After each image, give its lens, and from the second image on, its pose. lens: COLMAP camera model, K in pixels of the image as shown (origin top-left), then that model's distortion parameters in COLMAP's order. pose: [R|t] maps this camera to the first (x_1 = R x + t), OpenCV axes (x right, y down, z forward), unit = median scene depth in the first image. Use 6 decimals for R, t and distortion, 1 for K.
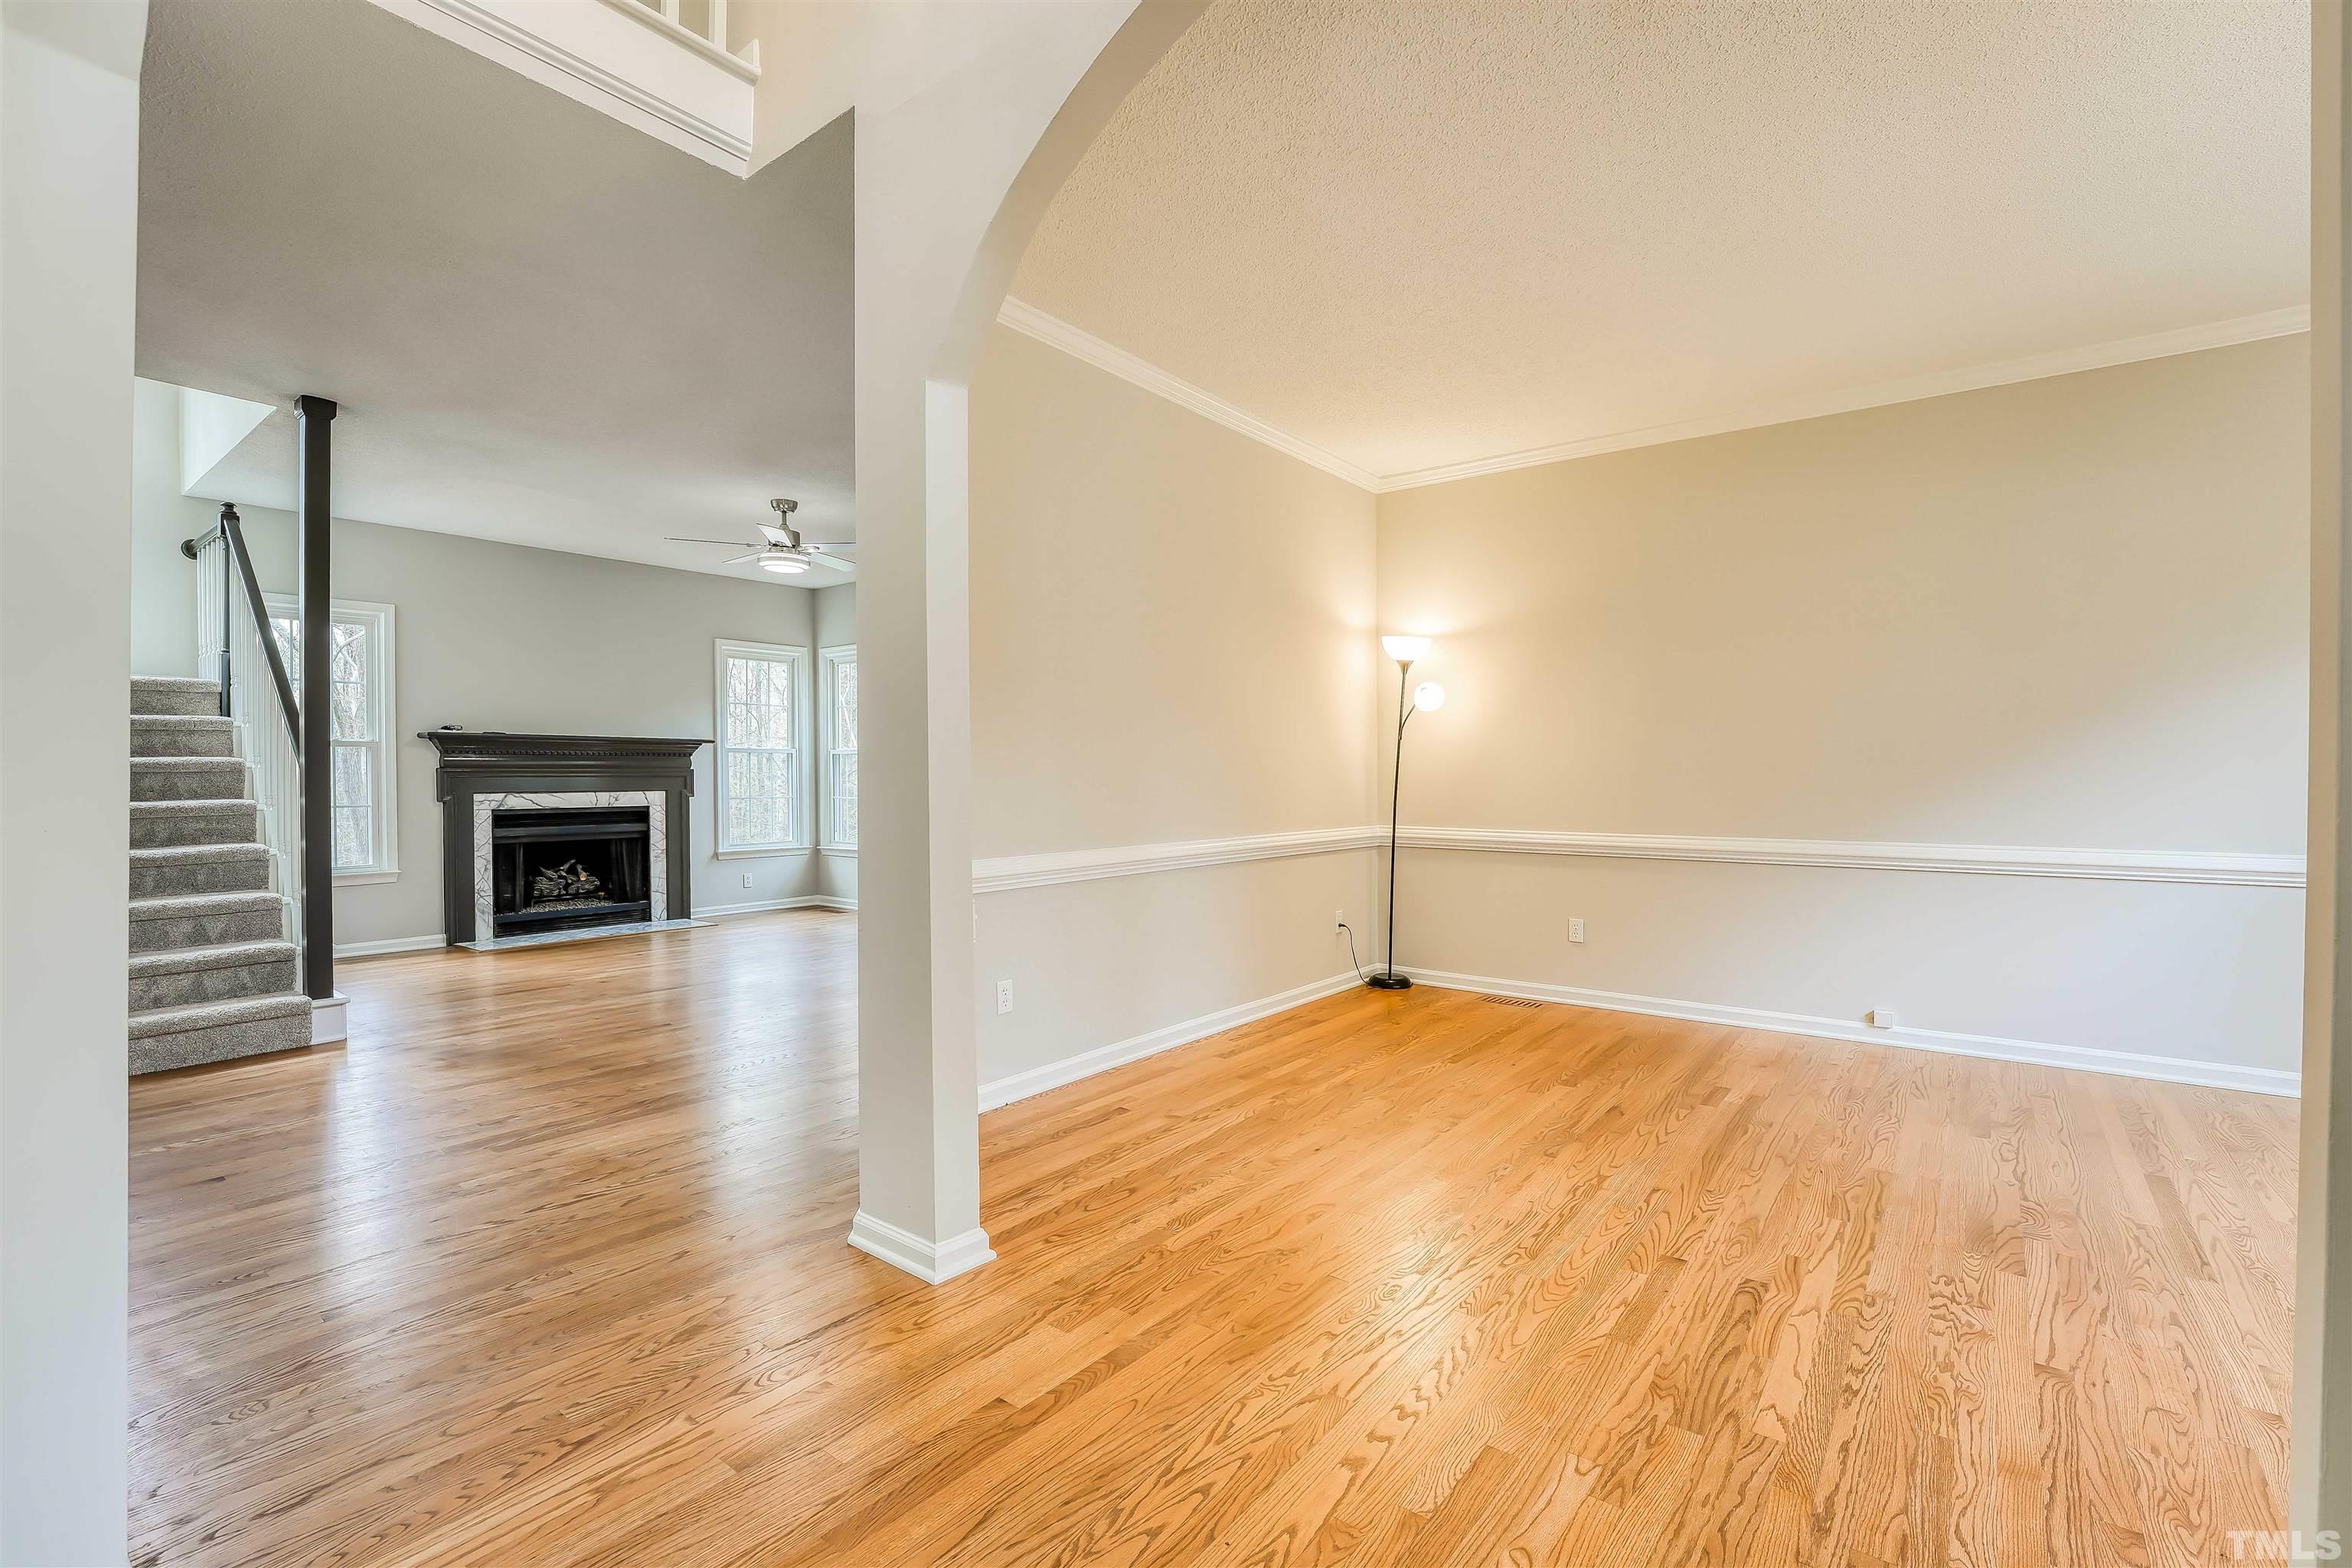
lens RADIAL K [[1058.5, 0, 1158.8], [0, 1058.5, 777.1], [0, 0, 1]] dist [-0.013452, 0.000294]
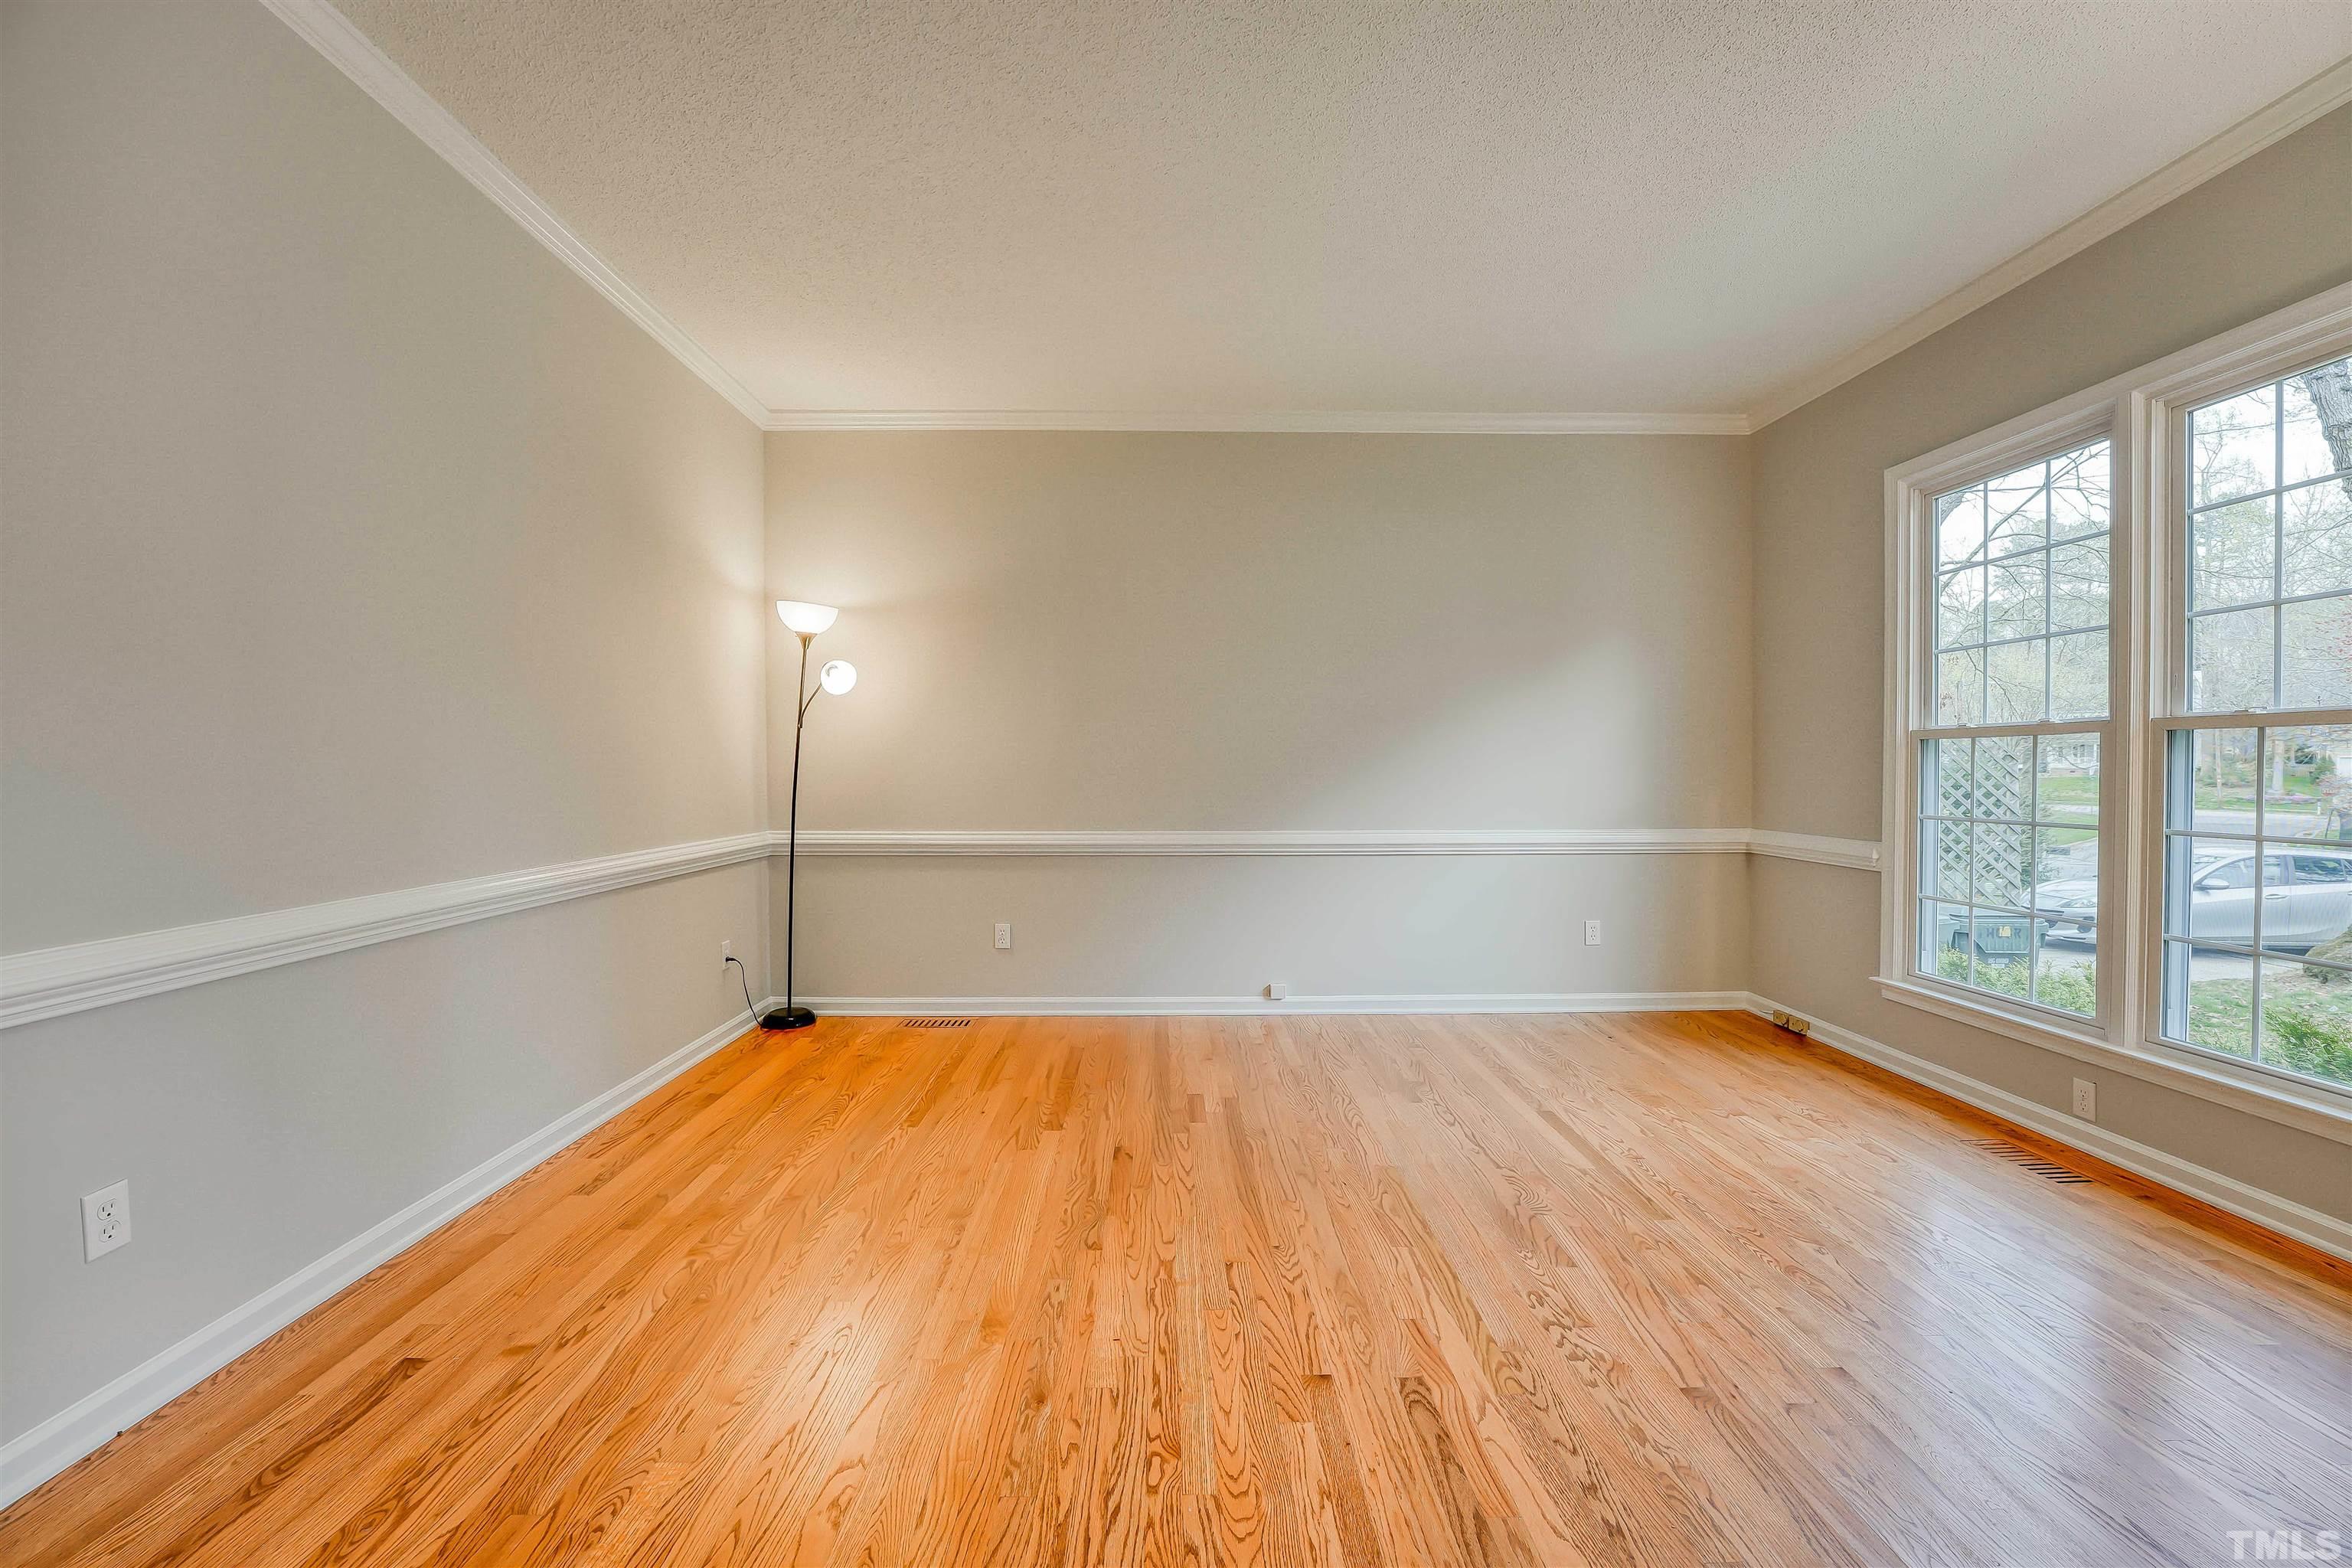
lens RADIAL K [[949.6, 0, 1160.8], [0, 949.6, 784.0], [0, 0, 1]] dist [-0.026848, 0.003365]
pose [[0.777453, -0.012091, 0.628825, -0.029304], [0.004021, 0.999890, 0.014255, -0.001199], [-0.628928, -0.008554, 0.777416, 0.353022]]
